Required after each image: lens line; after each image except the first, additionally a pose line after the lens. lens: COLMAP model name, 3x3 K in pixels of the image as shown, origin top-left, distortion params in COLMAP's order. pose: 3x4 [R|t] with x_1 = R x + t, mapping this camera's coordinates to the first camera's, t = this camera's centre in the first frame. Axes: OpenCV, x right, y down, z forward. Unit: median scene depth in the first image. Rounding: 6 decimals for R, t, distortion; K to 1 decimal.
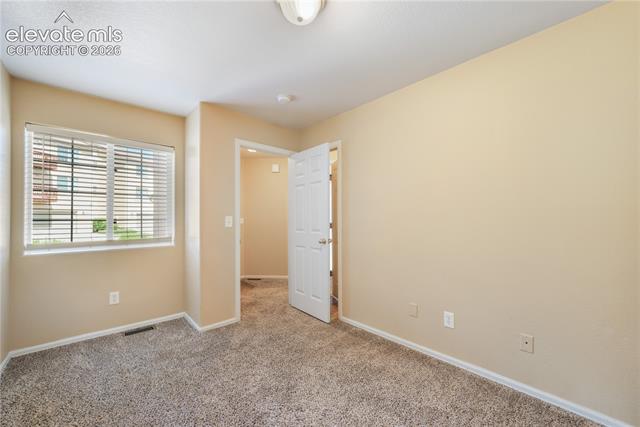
lens RADIAL K [[249.7, 0, 317.5], [0, 249.7, 215.1], [0, 0, 1]] dist [0.000271, 0.000587]
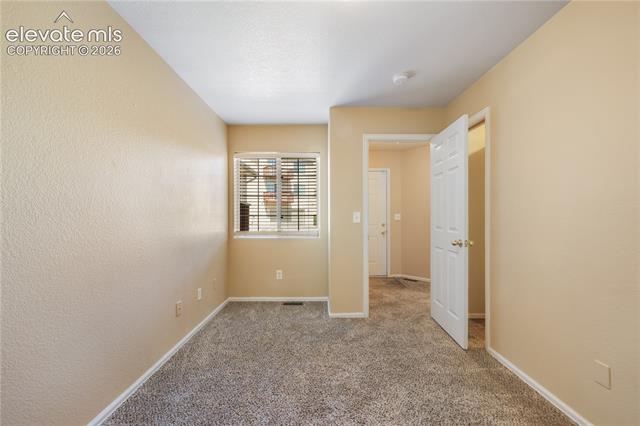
lens RADIAL K [[260.4, 0, 320.2], [0, 260.4, 214.4], [0, 0, 1]] dist [-0.002738, 0.000622]
pose [[0.749326, -0.001871, -0.662198, 0.242232], [0.011571, 0.999880, 0.010268, 0.001496], [0.662100, -0.015356, 0.749258, 0.108217]]
